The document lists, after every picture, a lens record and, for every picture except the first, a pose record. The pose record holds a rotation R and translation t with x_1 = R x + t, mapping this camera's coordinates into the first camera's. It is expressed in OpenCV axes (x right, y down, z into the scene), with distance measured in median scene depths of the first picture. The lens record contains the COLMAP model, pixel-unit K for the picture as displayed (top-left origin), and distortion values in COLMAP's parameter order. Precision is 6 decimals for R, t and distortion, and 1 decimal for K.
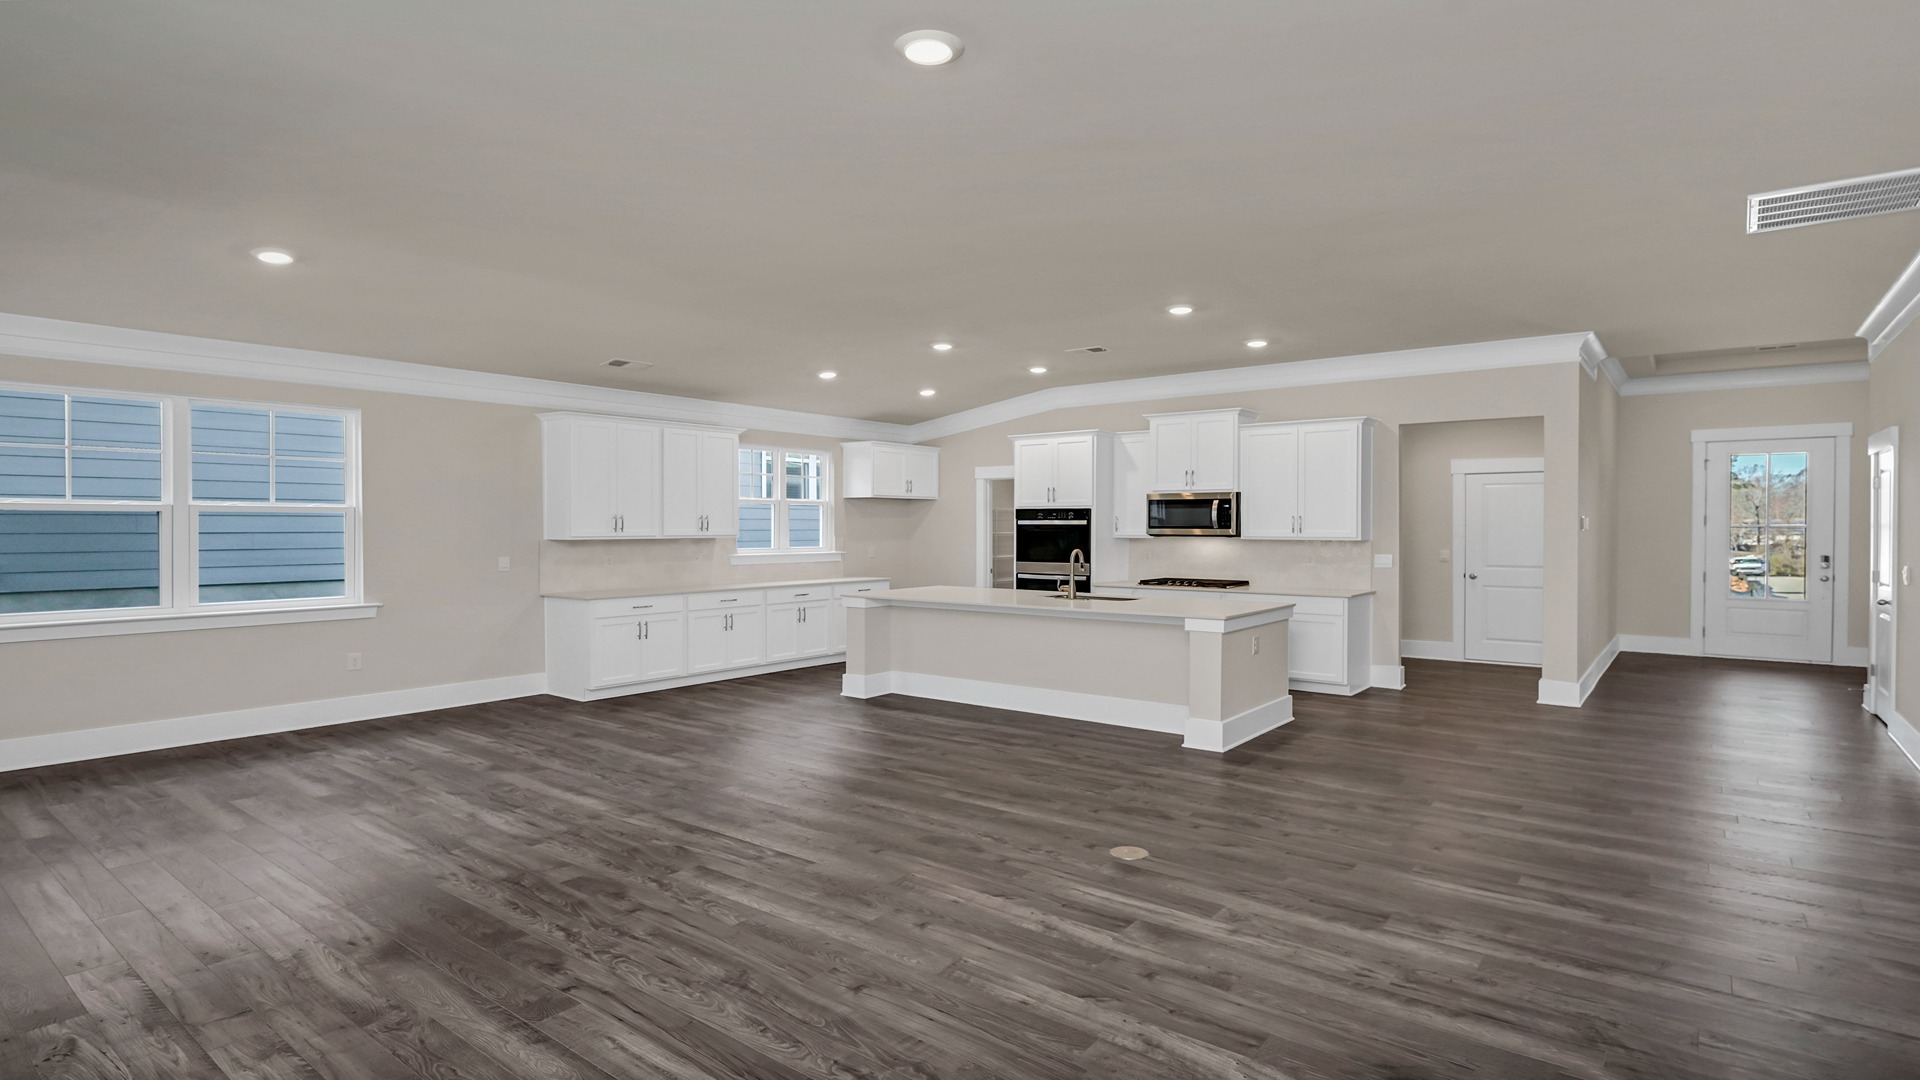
lens RADIAL K [[939.9, 0, 960.0], [0, 939.9, 540.0], [0, 0, 1]] dist [0.000228, 0.000055]
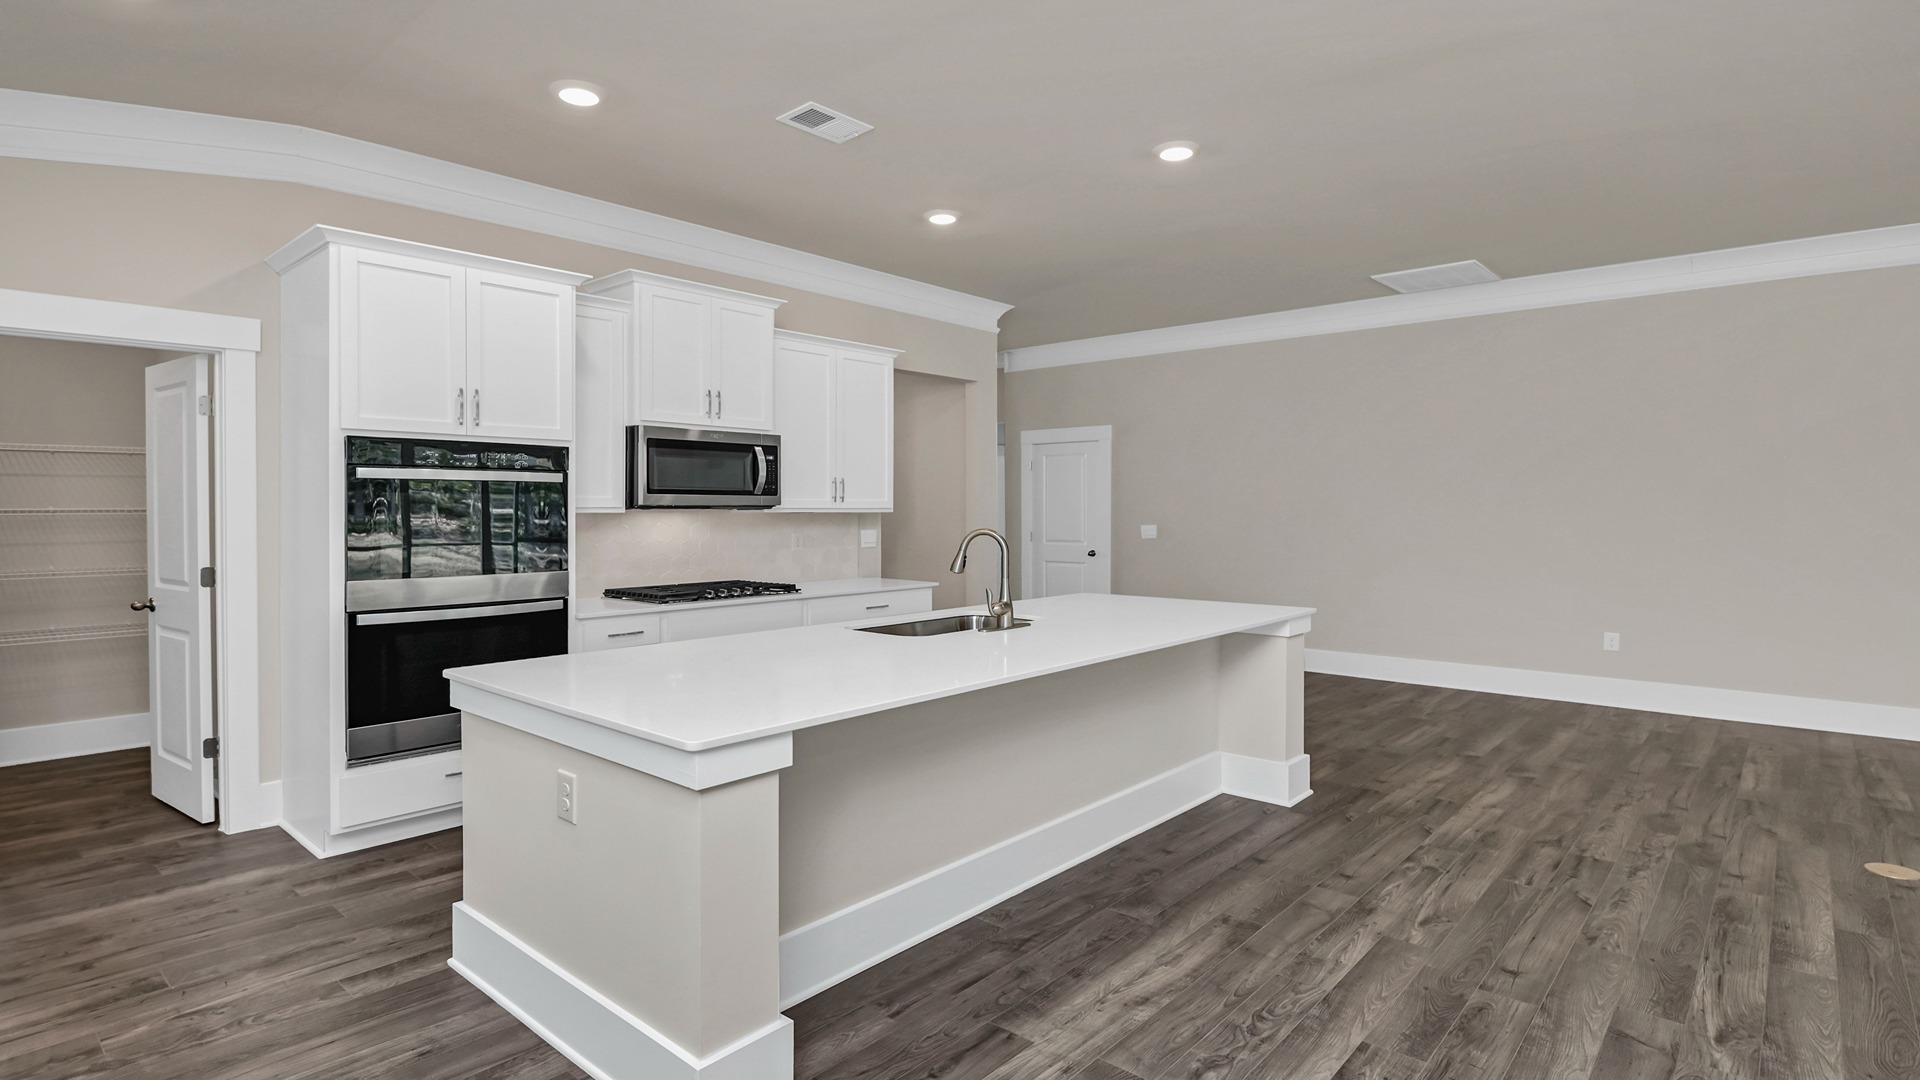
lens RADIAL K [[984.6, 0, 936.3], [0, 984.6, 517.8], [0, 0, 1]] dist [-0.000209, -0.009145]
pose [[0.051240, -0.009065, 0.998645, -0.365130], [0.014464, 0.999861, 0.008334, -0.001202], [-0.998582, 0.014018, 0.051364, 0.902475]]
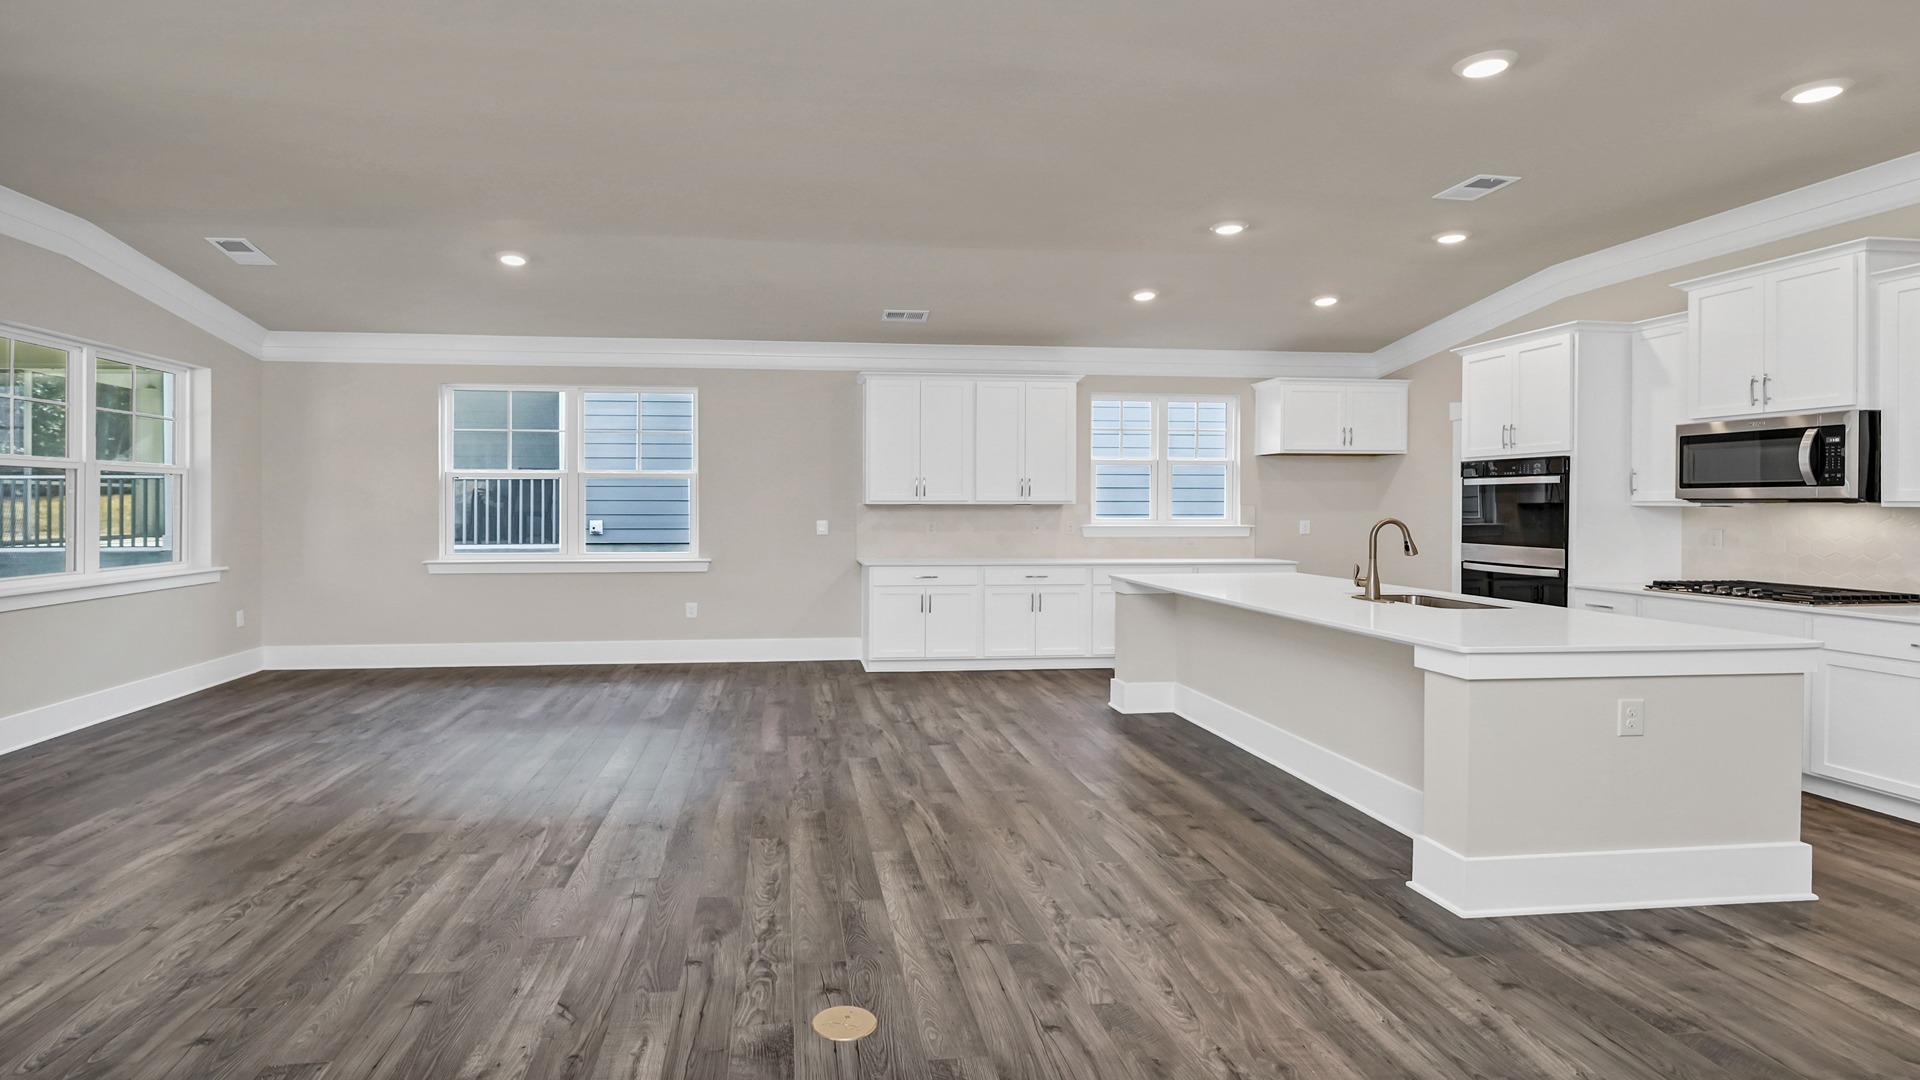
lens RADIAL K [[979.0, 0, 890.9], [0, 979.0, 526.0], [0, 0, 1]] dist [-0.007362, -0.001415]
pose [[0.704431, 0.016648, -0.709577, 0.311190], [-0.011885, 0.999861, 0.011660, 0.009693], [0.709673, 0.000220, 0.704531, 0.297727]]
